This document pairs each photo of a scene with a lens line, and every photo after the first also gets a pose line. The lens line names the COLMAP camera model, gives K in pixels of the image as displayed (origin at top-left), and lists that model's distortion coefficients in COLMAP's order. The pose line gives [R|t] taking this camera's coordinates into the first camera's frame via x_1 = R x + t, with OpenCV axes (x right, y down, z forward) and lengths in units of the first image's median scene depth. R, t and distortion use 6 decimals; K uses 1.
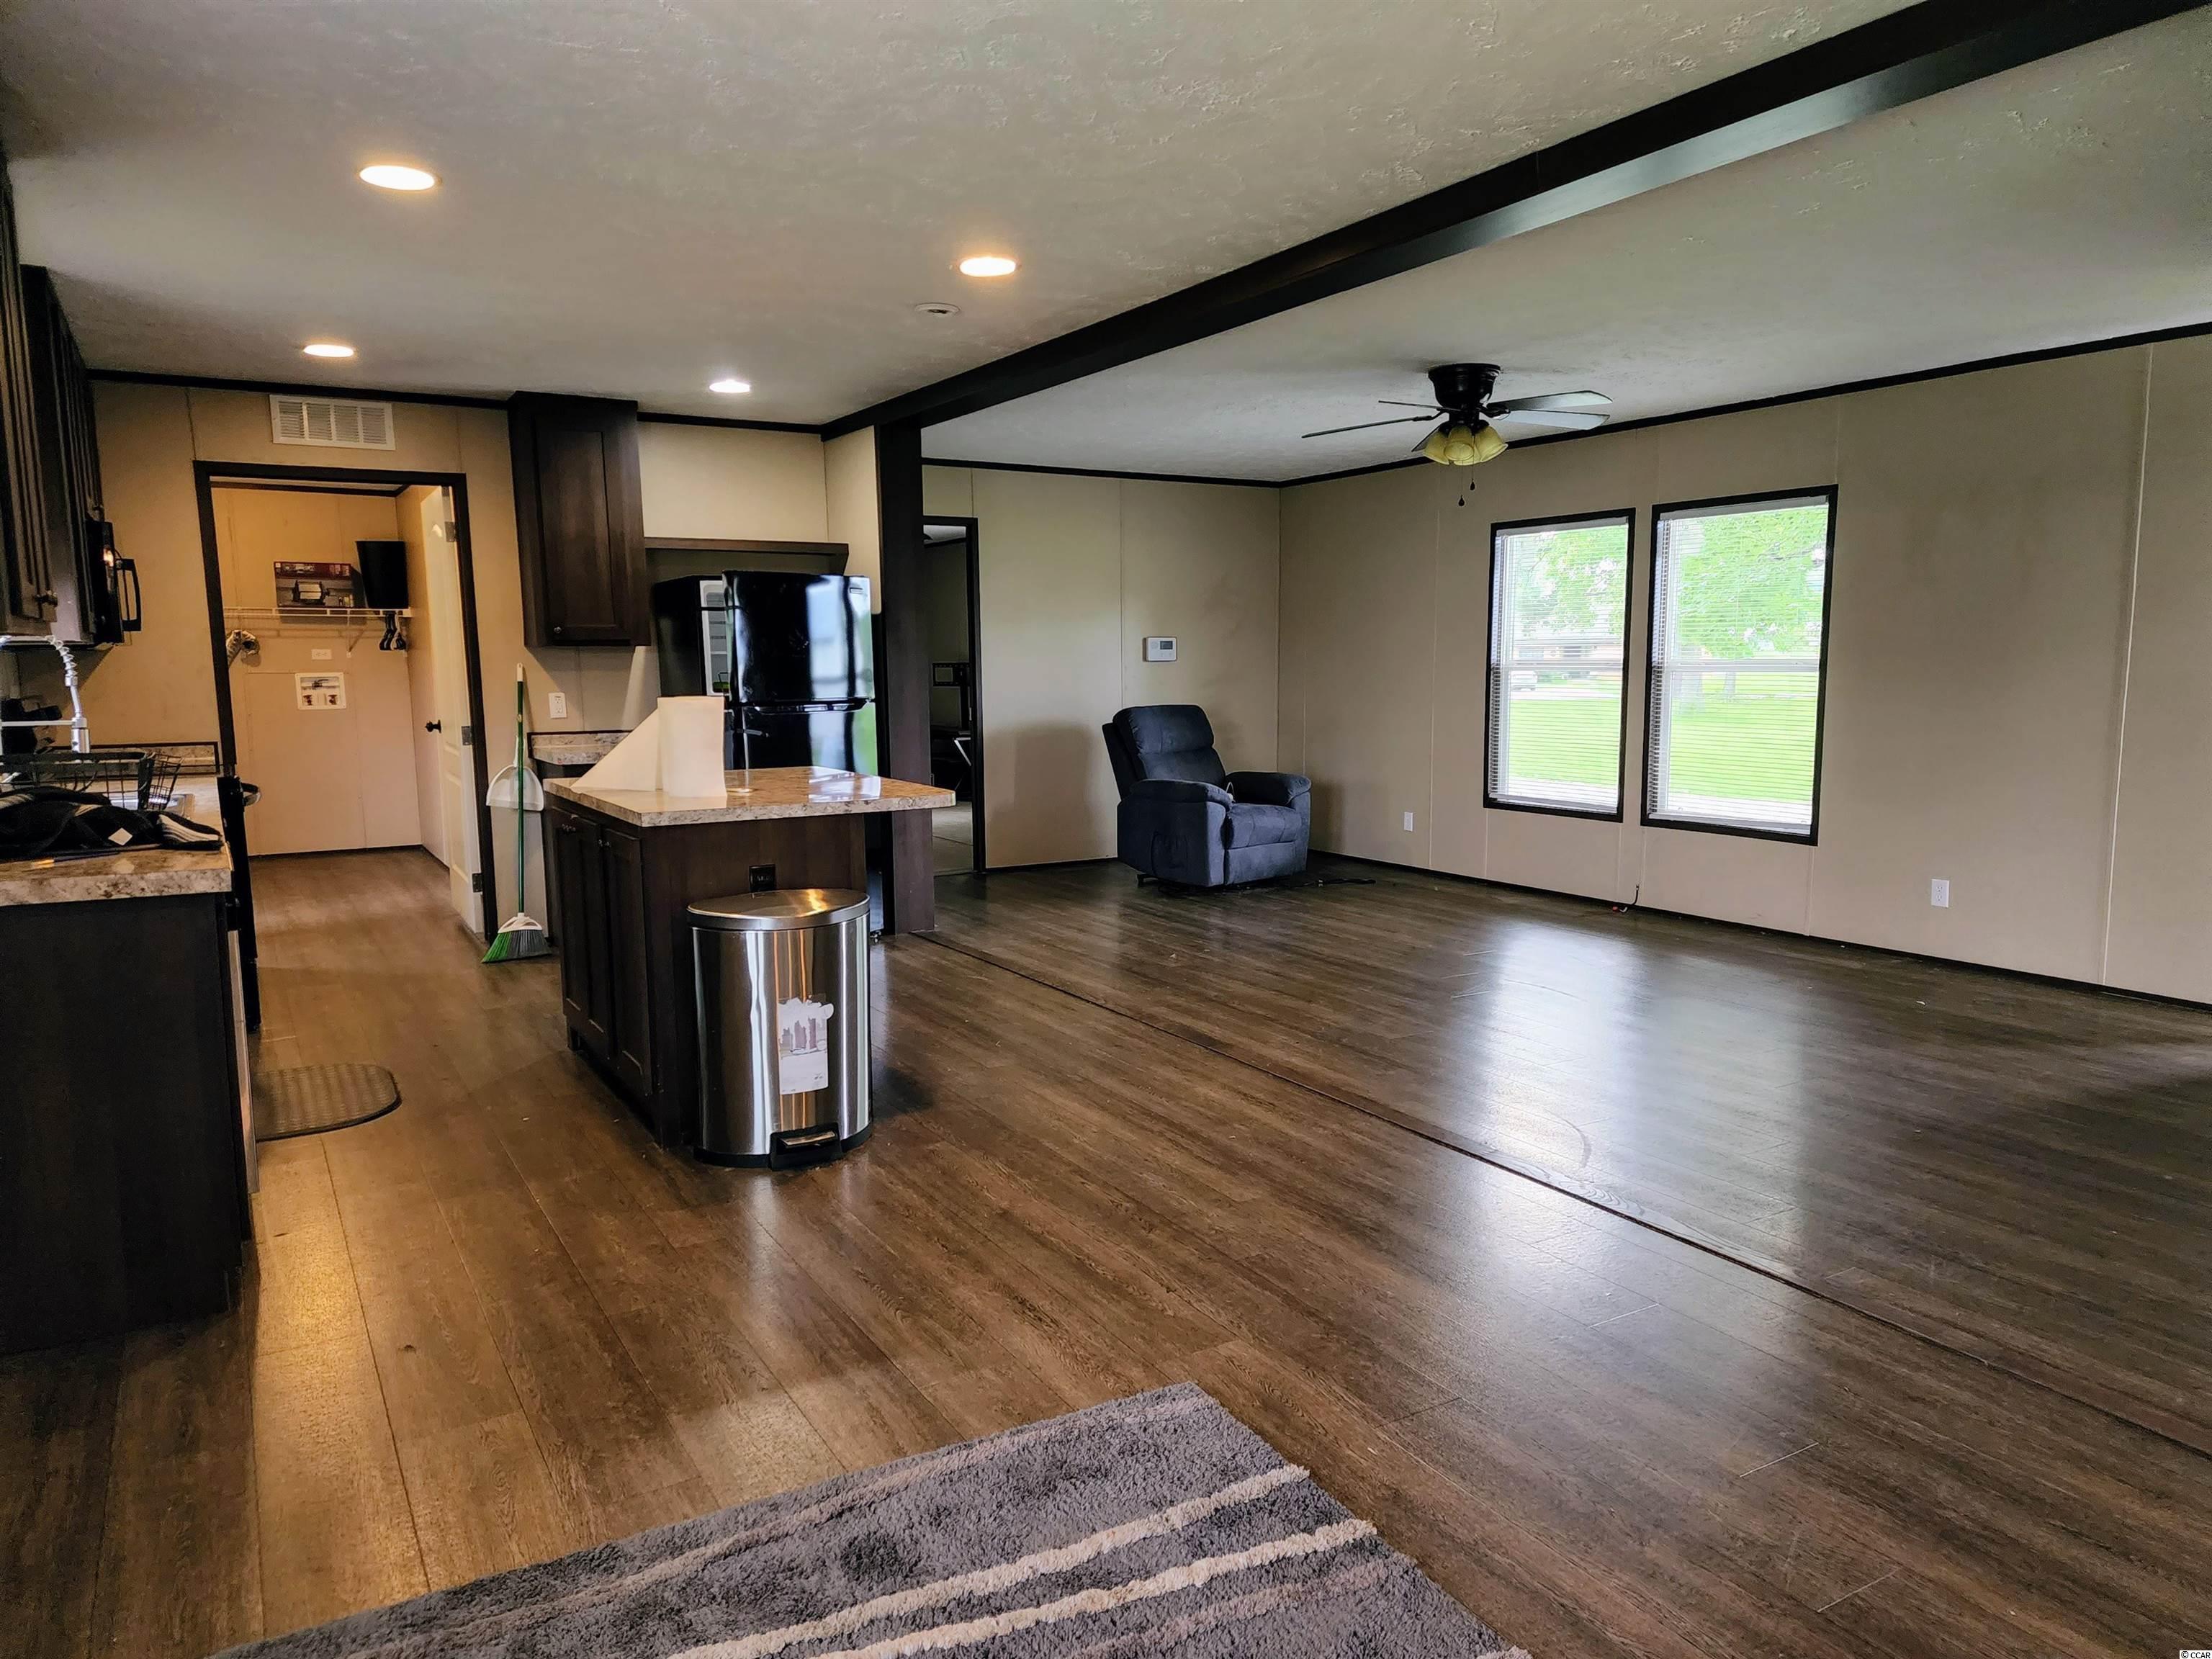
lens RADIAL K [[1476.6, 0, 1126.5], [0, 1476.6, 840.8], [0, 0, 1]] dist [0.095884, -0.101202]
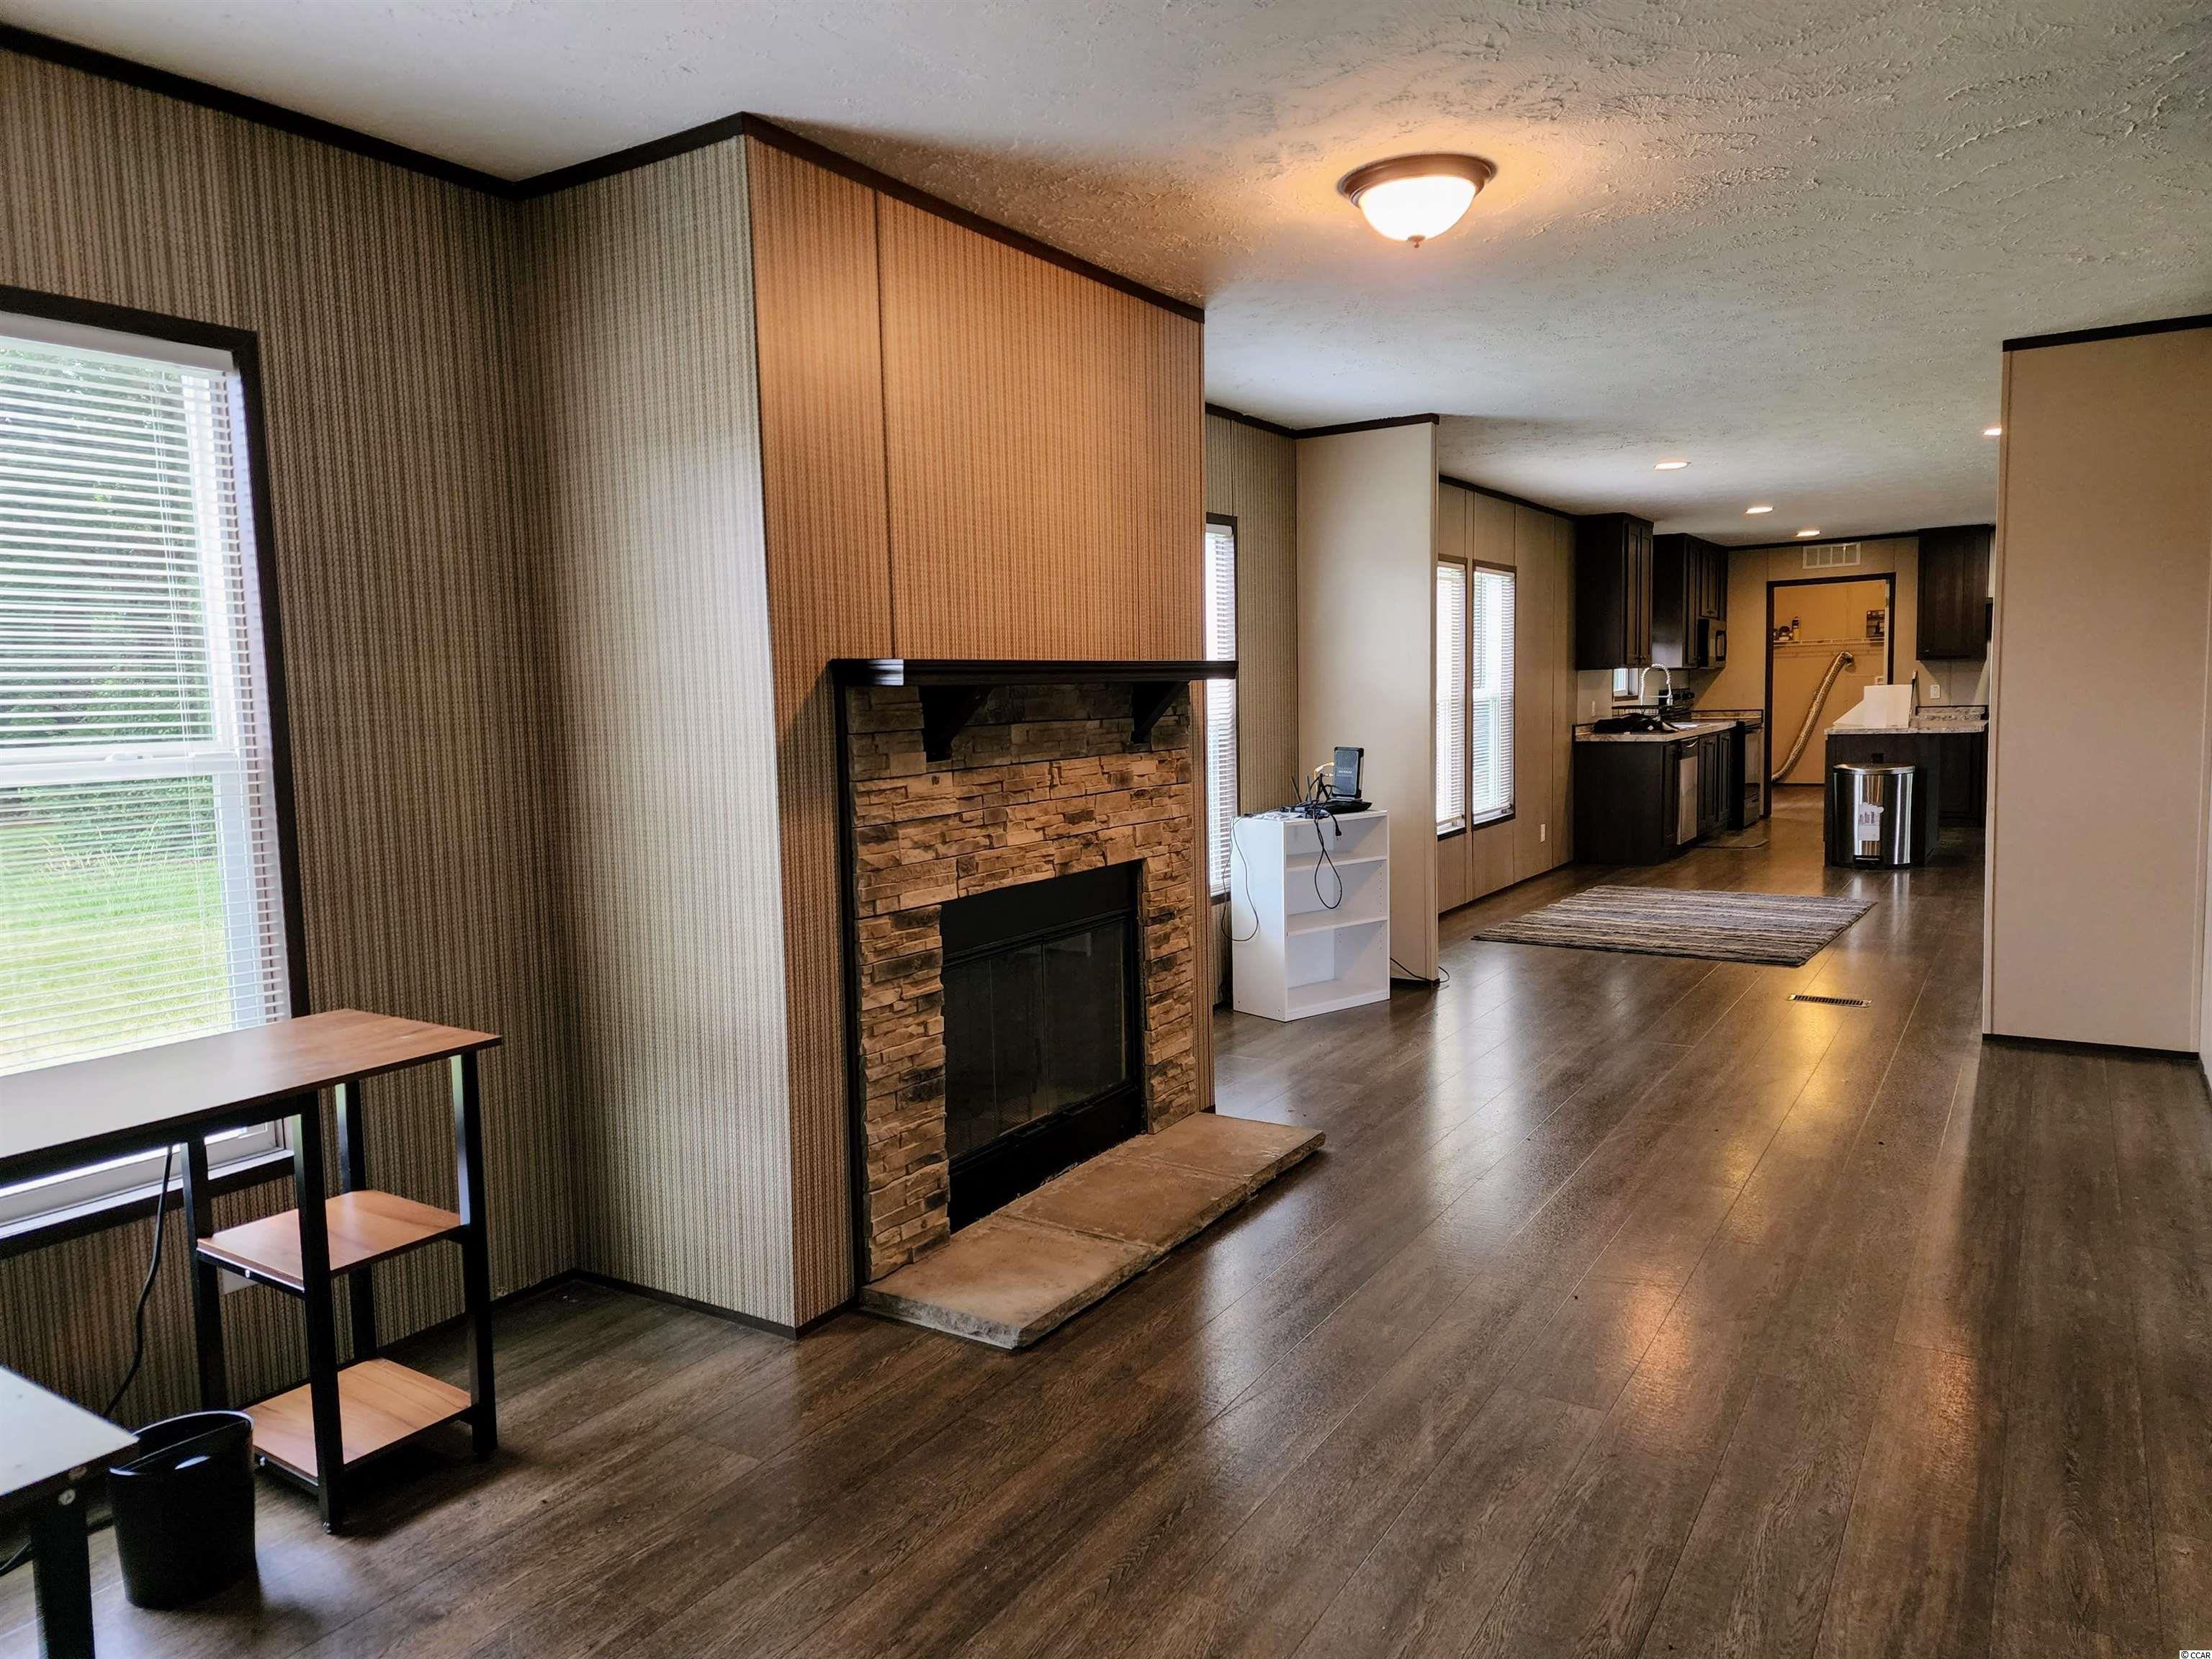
lens RADIAL K [[1475.5, 0, 1096.8], [0, 1475.5, 833.4], [0, 0, 1]] dist [0.078313, -0.074067]
pose [[0.438287, 0.081140, -0.895165, 1.253850], [-0.086201, 0.995121, 0.047995, 0.126647], [0.894692, 0.056128, 0.443143, -1.102832]]
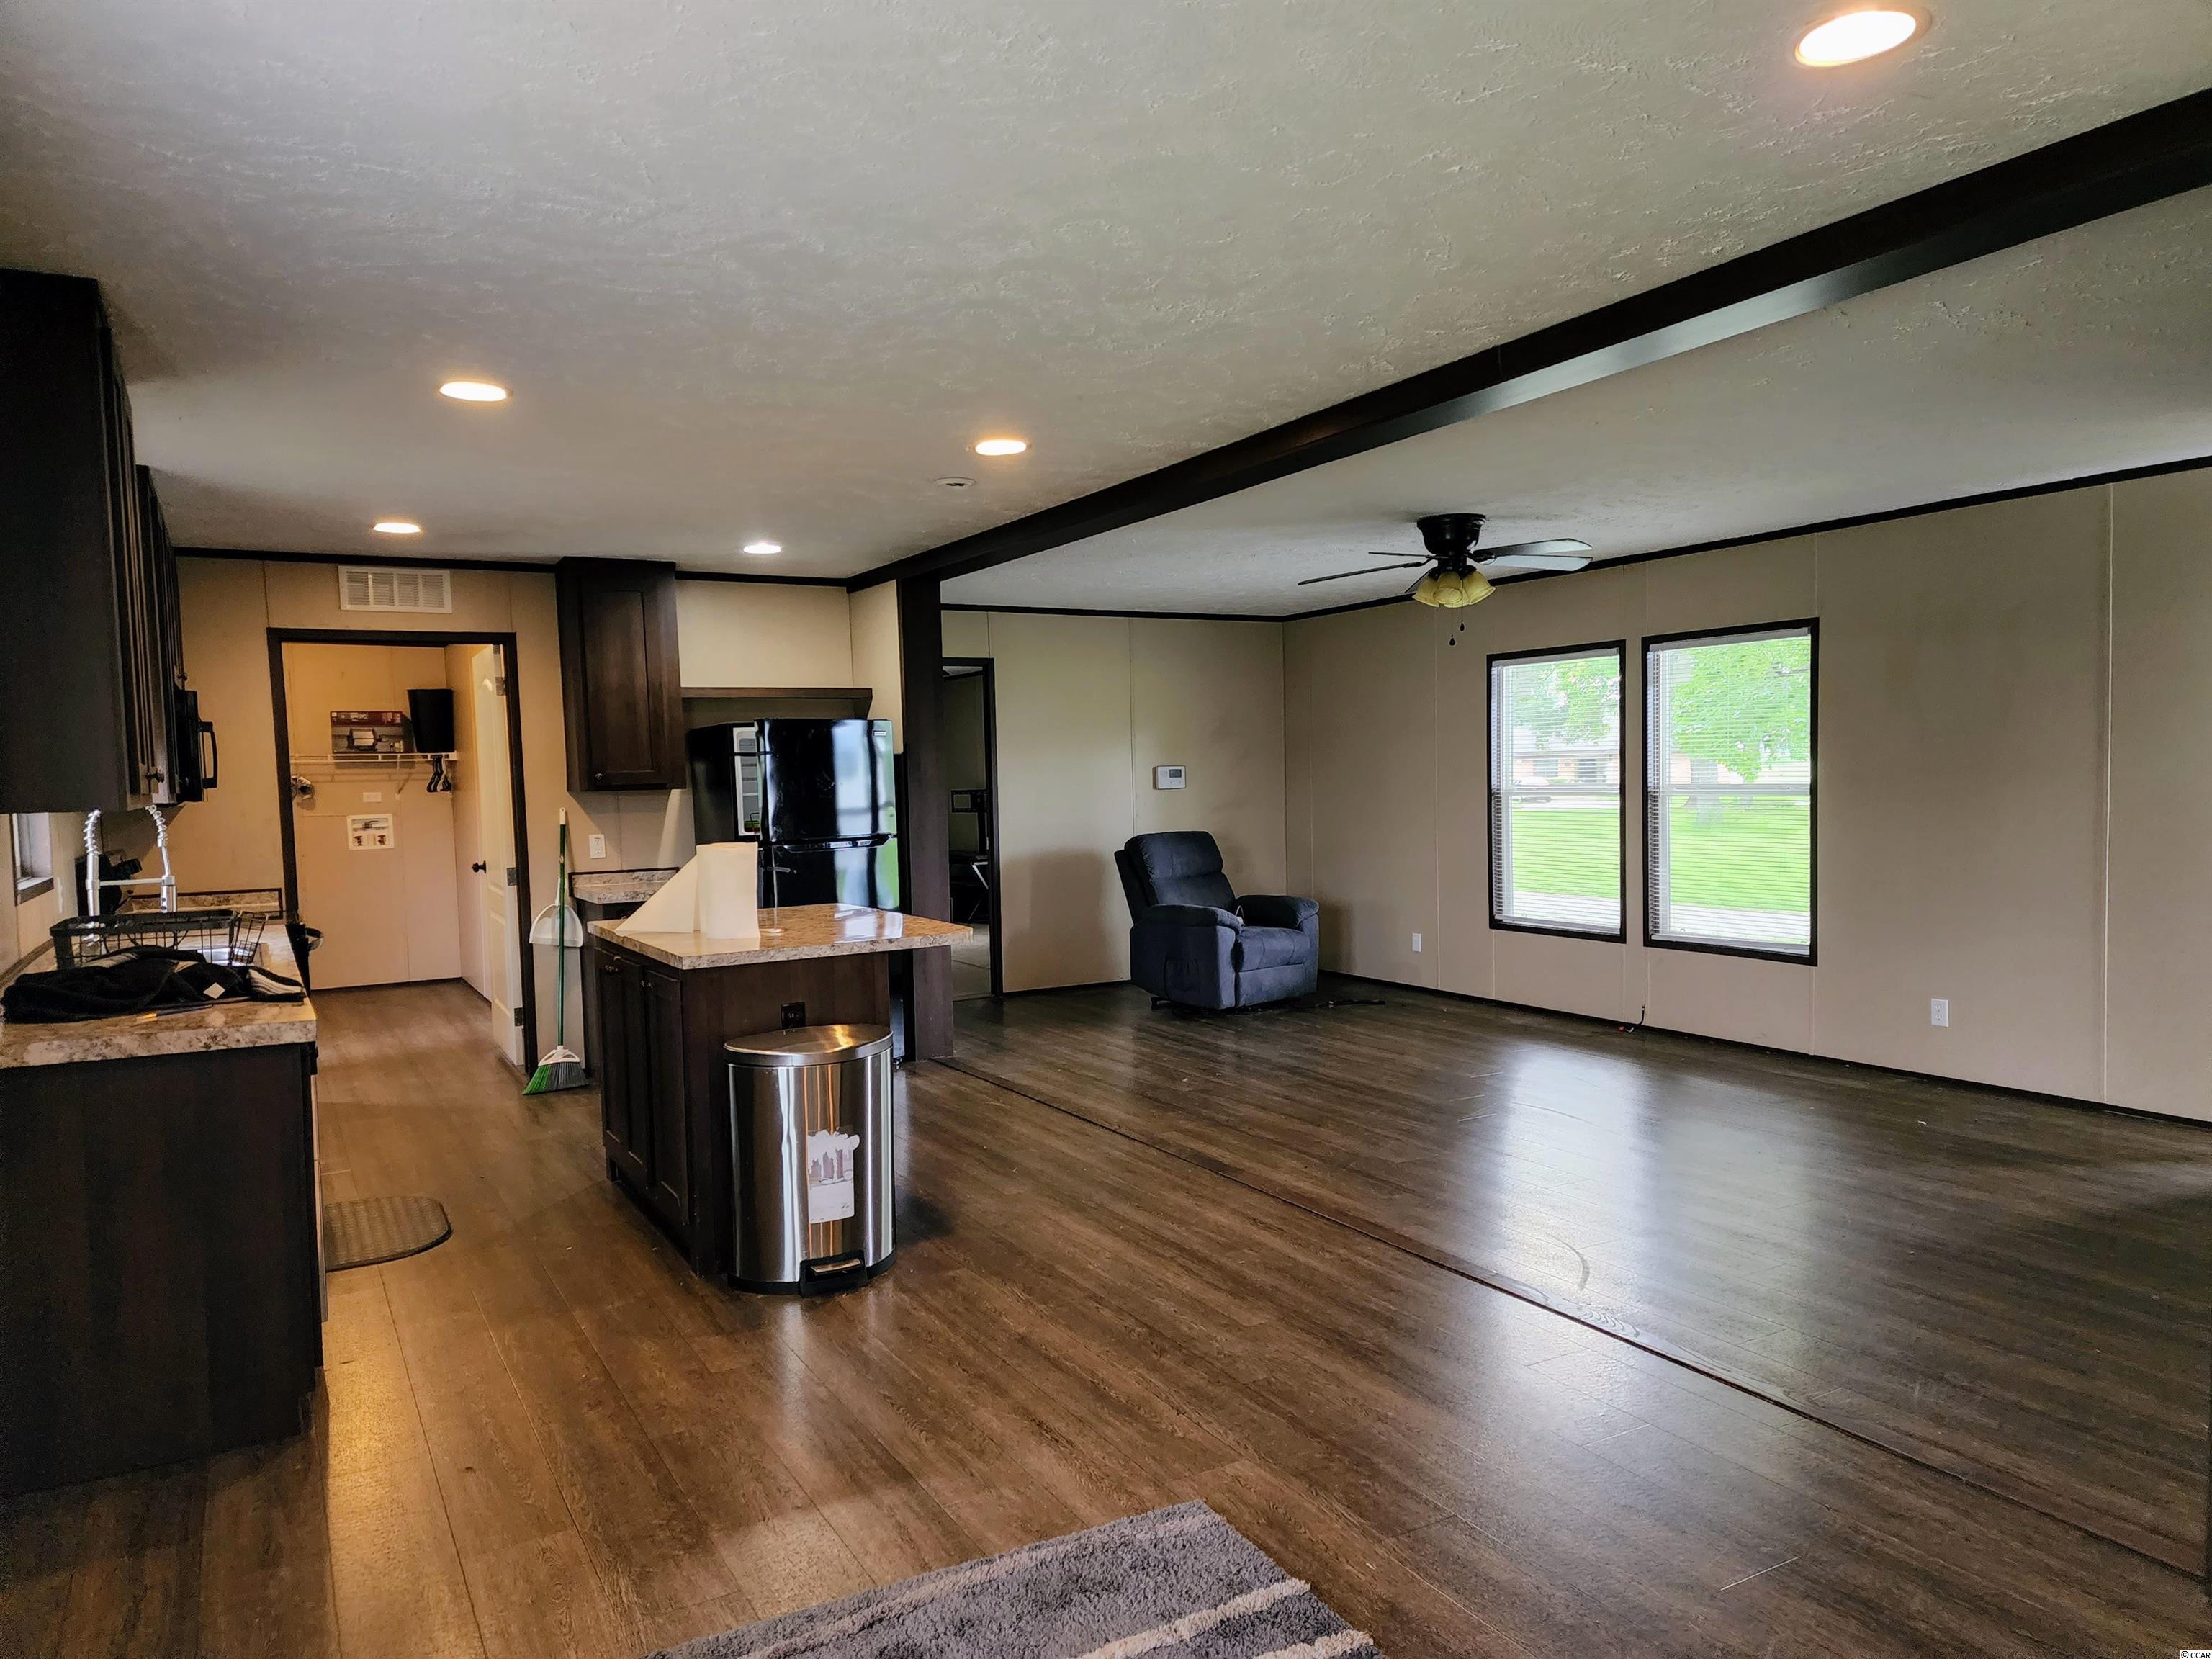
lens RADIAL K [[1474.7, 0, 1097.7], [0, 1474.7, 849.9], [0, 0, 1]] dist [0.086780, -0.087148]
pose [[0.999427, -0.014905, -0.030395, 0.005995], [0.012697, 0.997353, -0.071592, -0.012604], [0.031382, 0.071165, 0.996971, -0.051483]]
